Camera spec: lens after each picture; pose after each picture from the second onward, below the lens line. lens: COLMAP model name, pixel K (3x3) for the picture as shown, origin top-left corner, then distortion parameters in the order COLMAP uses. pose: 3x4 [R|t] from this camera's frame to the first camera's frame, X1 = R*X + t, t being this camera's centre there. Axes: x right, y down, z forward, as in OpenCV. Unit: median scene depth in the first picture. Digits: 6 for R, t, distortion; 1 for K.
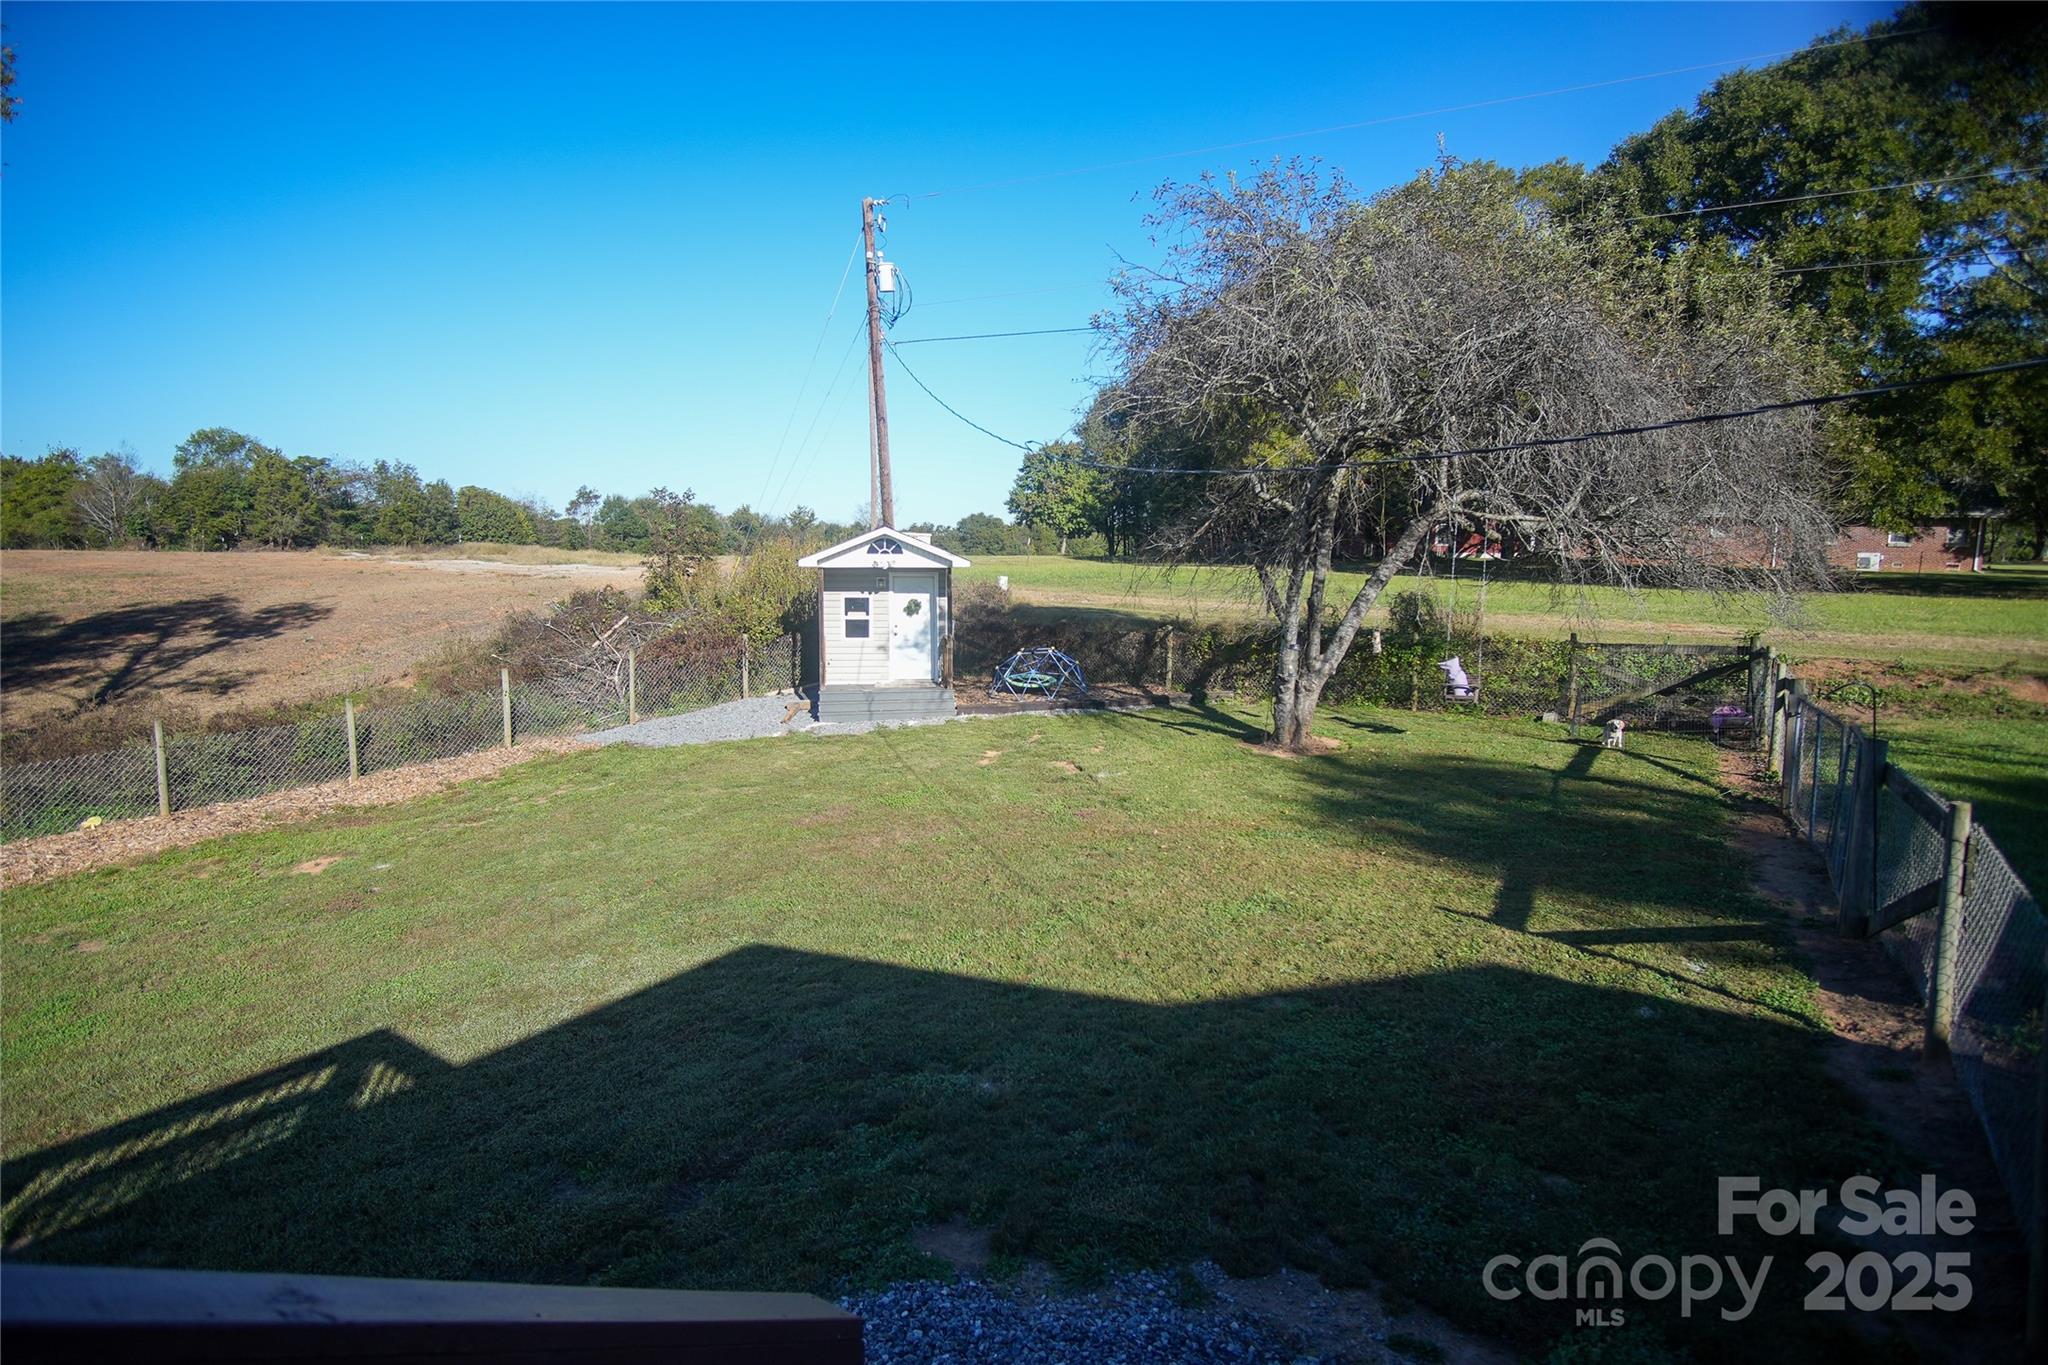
lens RADIAL K [[1084.4, 0, 1015.0], [0, 1084.4, 675.0], [0, 0, 1]] dist [-0.030830, 0.008005]
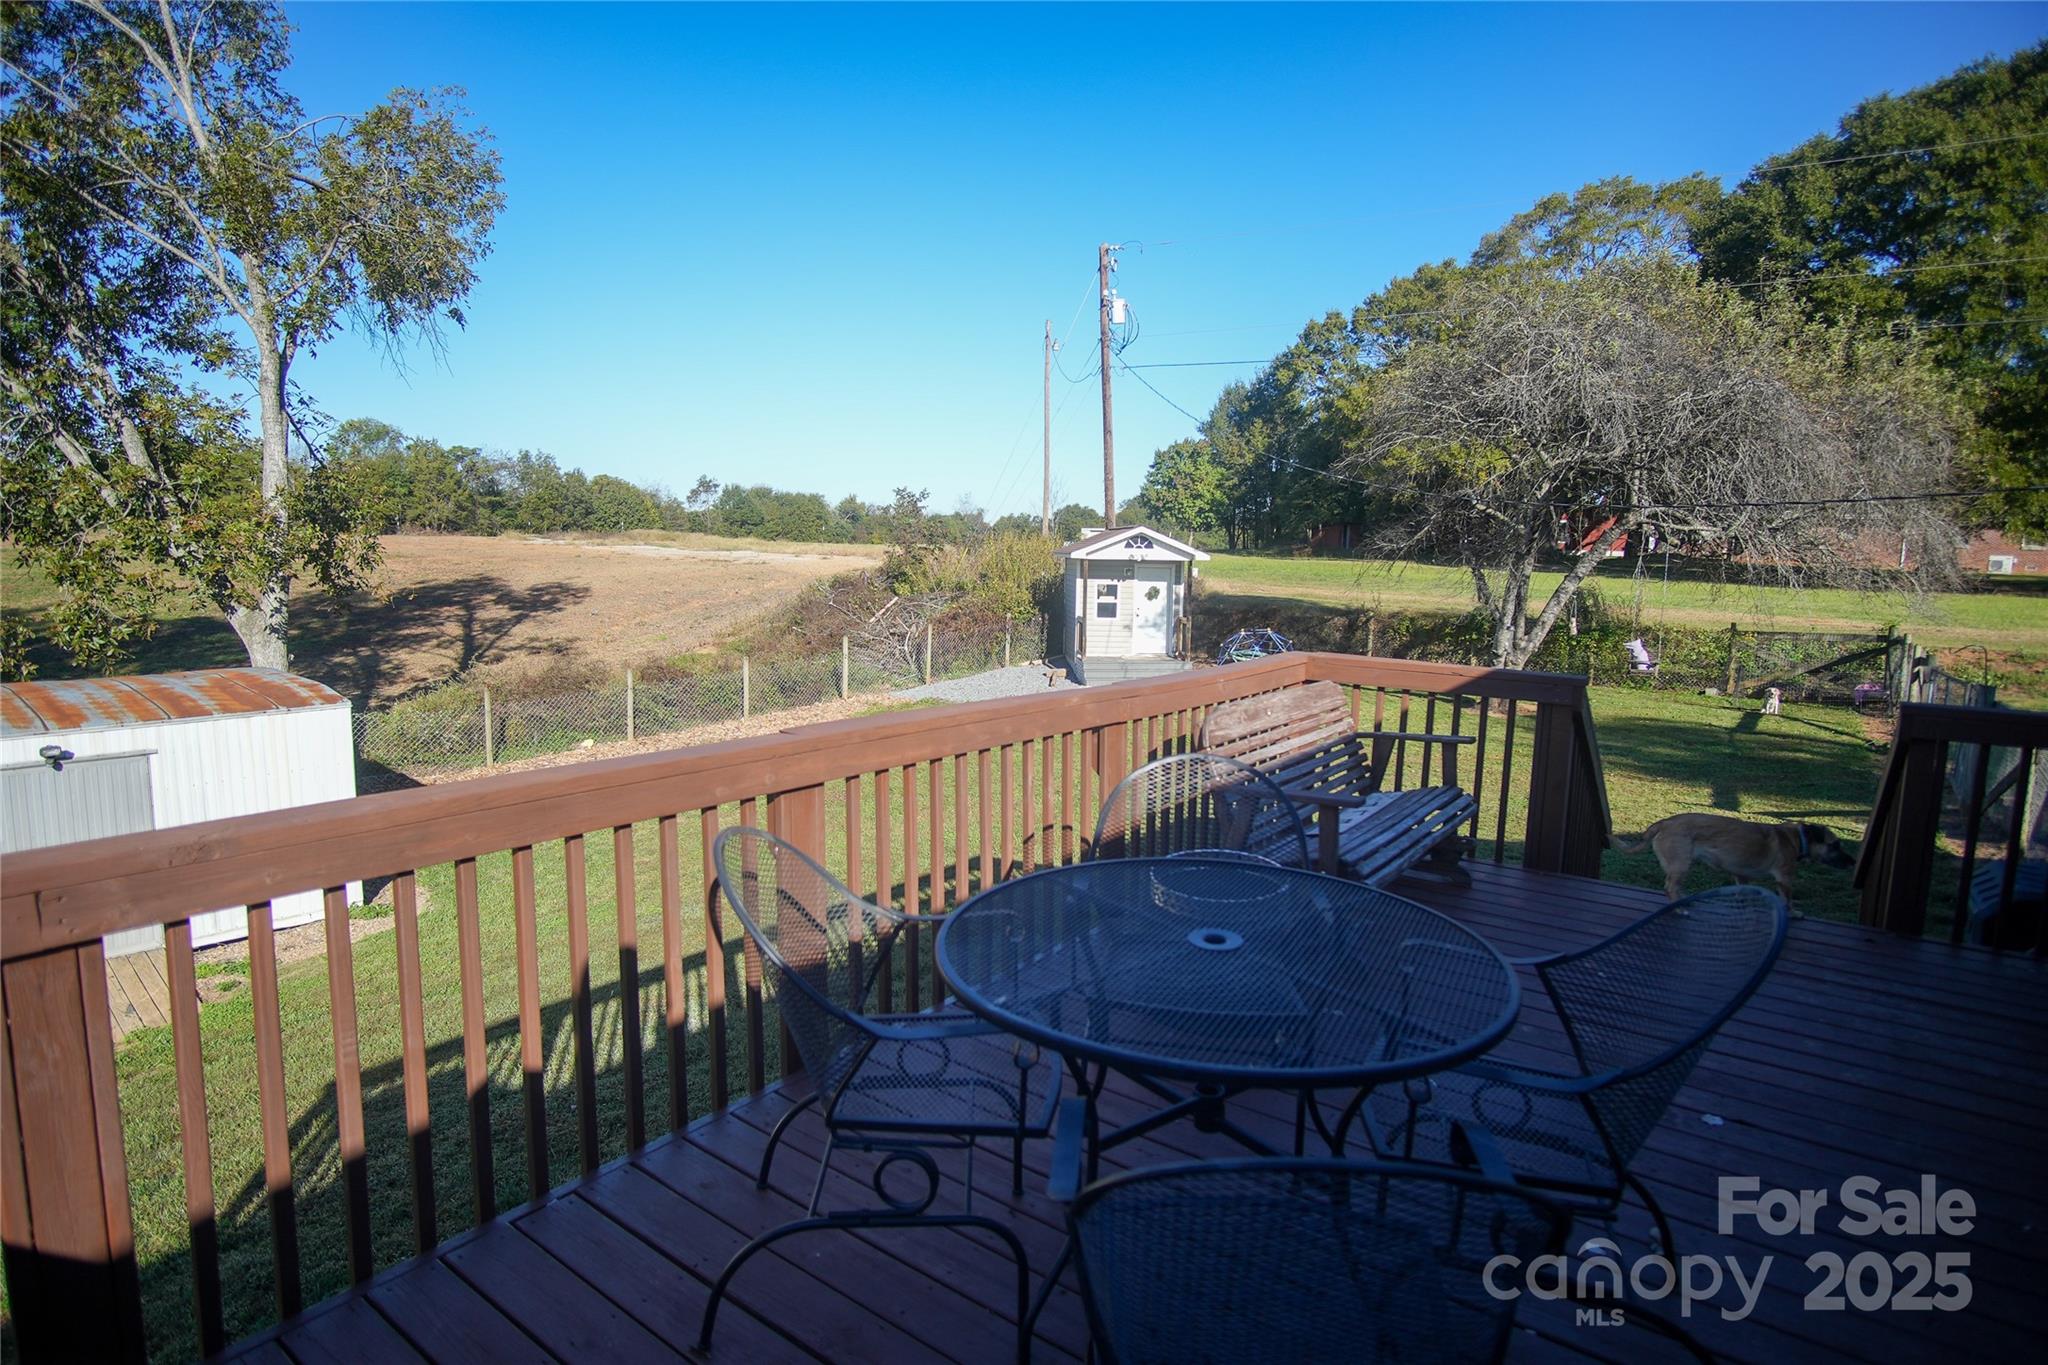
lens RADIAL K [[1084.4, 0, 1015.3], [0, 1084.4, 673.5], [0, 0, 1]] dist [-0.030830, 0.008005]
pose [[0.997109, 0.020246, -0.073234, -0.133690], [-0.019693, 0.999772, 0.008260, 0.016552], [0.073385, -0.006794, 0.997281, -0.176289]]
